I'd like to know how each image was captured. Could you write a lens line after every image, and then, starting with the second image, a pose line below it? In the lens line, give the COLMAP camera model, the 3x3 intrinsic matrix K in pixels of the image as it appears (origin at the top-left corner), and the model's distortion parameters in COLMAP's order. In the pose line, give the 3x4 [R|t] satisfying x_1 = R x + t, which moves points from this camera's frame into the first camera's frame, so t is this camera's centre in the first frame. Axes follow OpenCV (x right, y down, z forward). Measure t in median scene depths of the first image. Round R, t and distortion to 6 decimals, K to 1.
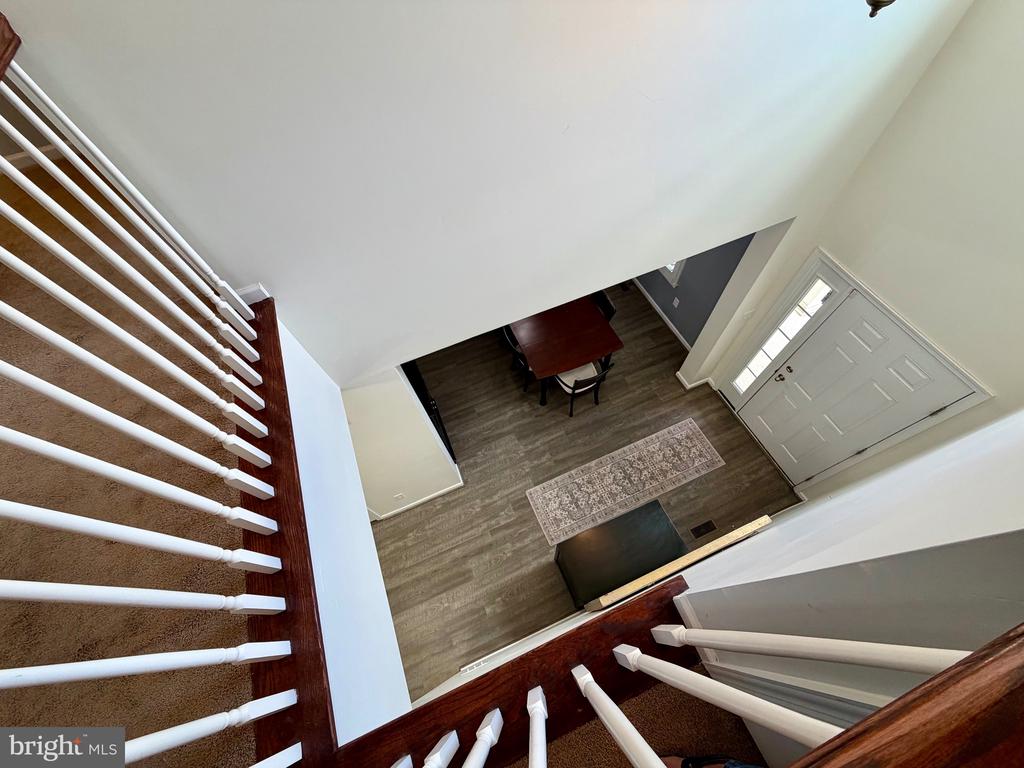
lens RADIAL K [[409.7, 0, 511.0], [0, 409.7, 381.9], [0, 0, 1]] dist [0.000760, -0.000373]
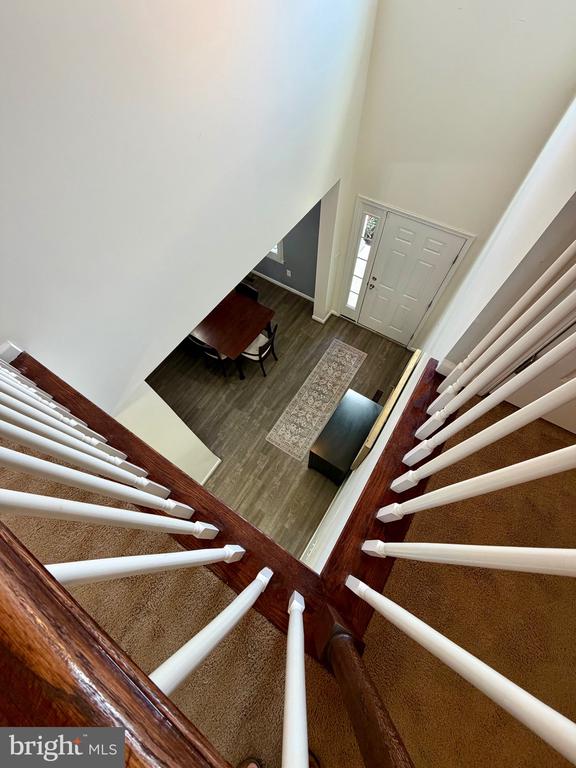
lens RADIAL K [[307.3, 0, 285.9], [0, 307.3, 384.2], [0, 0, 1]] dist [0.000760, -0.000373]
pose [[0.827358, -0.473409, 0.302262, -0.122875], [0.469793, 0.878222, 0.089562, 0.049690], [-0.307852, 0.067901, 0.949008, 0.011033]]
